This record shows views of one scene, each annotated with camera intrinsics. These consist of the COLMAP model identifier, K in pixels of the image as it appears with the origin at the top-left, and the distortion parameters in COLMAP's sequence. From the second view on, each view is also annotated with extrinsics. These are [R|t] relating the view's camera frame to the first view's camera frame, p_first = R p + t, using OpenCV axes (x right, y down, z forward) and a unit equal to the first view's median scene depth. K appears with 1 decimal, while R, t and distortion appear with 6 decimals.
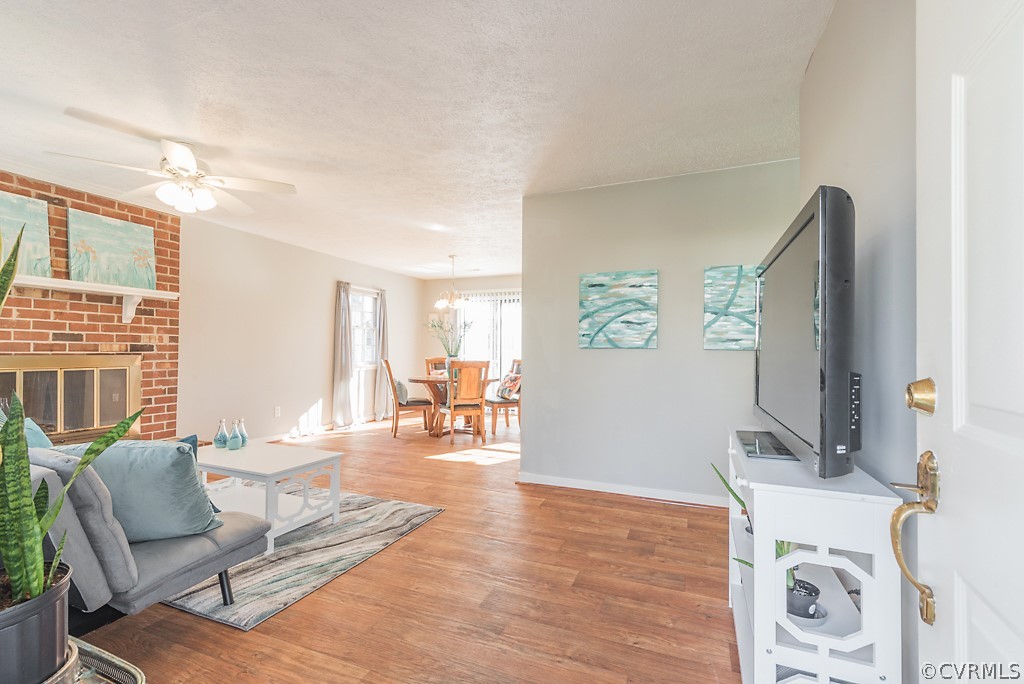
lens RADIAL K [[444.9, 0, 511.3], [0, 444.9, 349.6], [0, 0, 1]] dist [0.009548, -0.000133]
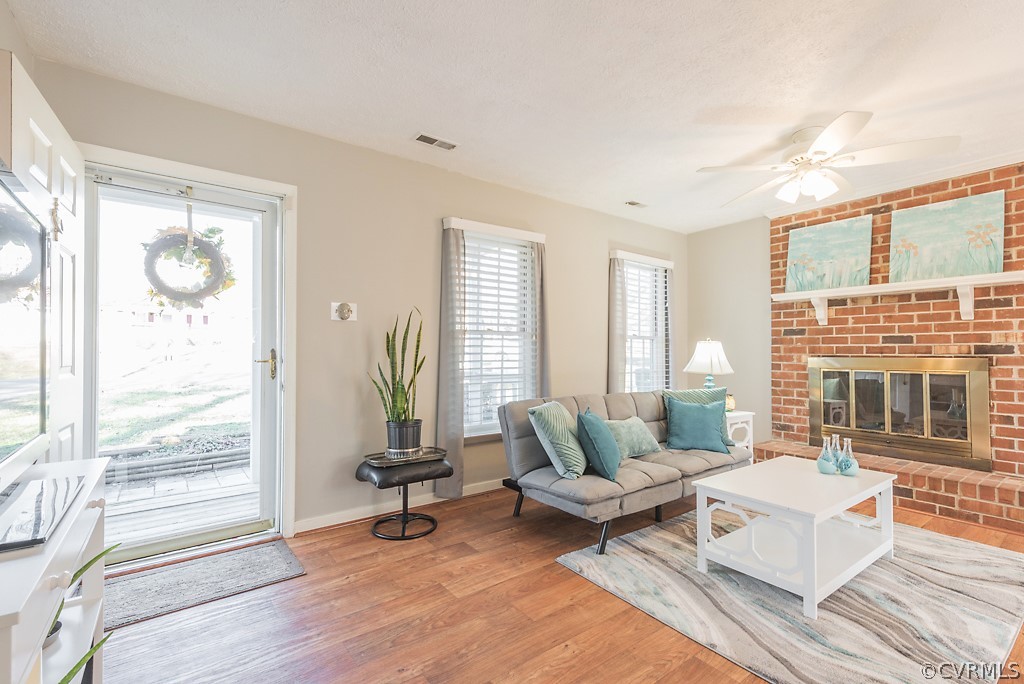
lens RADIAL K [[454.3, 0, 513.4], [0, 454.3, 350.1], [0, 0, 1]] dist [0.001716, 0.000084]
pose [[-0.505550, -0.009171, -0.862749, 0.300720], [0.000414, 0.999941, -0.010872, 0.005981], [0.862797, -0.005853, -0.505516, 0.729763]]
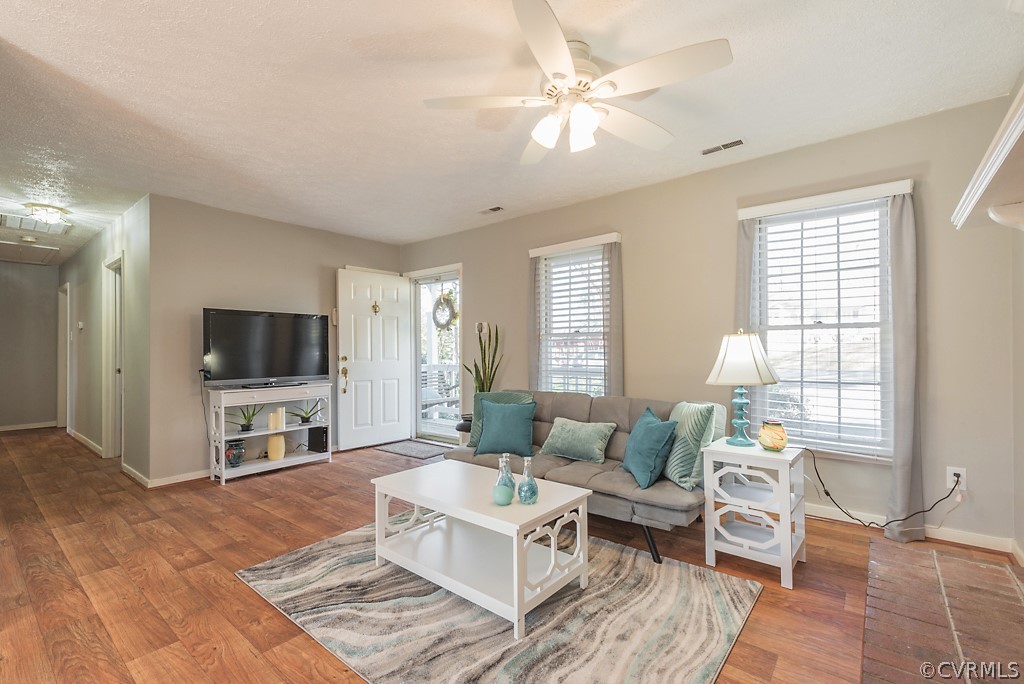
lens RADIAL K [[455.5, 0, 506.2], [0, 455.5, 351.9], [0, 0, 1]] dist [0.009016, -0.000177]
pose [[-0.959651, 0.000513, 0.281194, -0.637932], [0.000742, 0.999999, 0.000709, 0.000543], [-0.281193, 0.000889, -0.959651, 1.306535]]
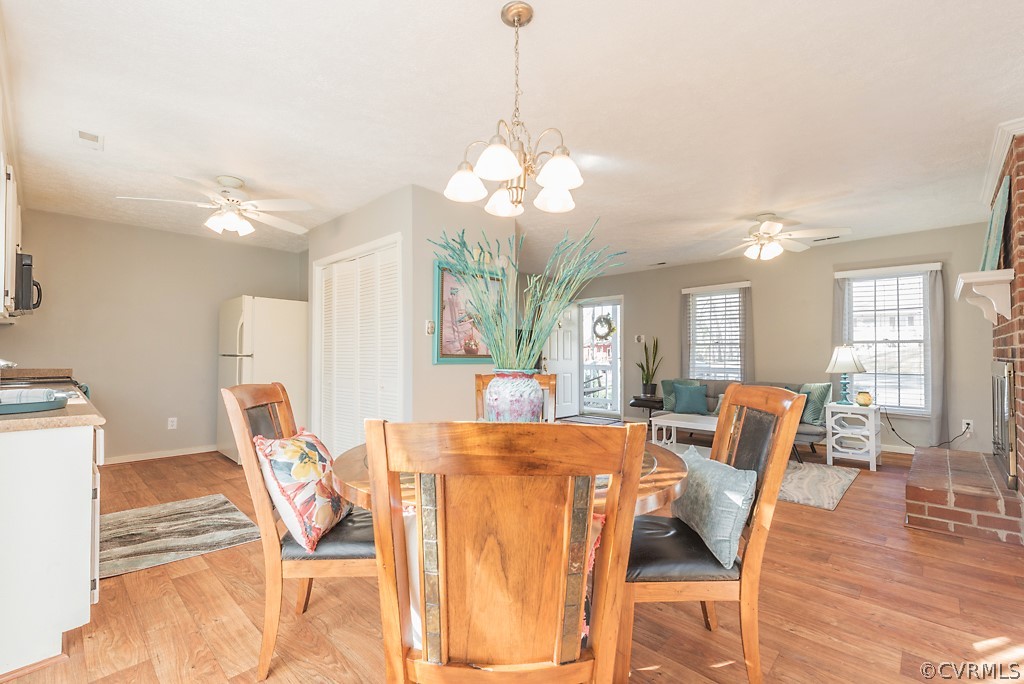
lens RADIAL K [[444.9, 0, 511.3], [0, 444.9, 349.6], [0, 0, 1]] dist [0.009548, -0.000133]
pose [[-0.936047, -0.001532, 0.351873, -0.362948], [-0.006289, 0.999904, -0.012376, 0.004519], [-0.351820, -0.013797, -0.935966, 2.026269]]
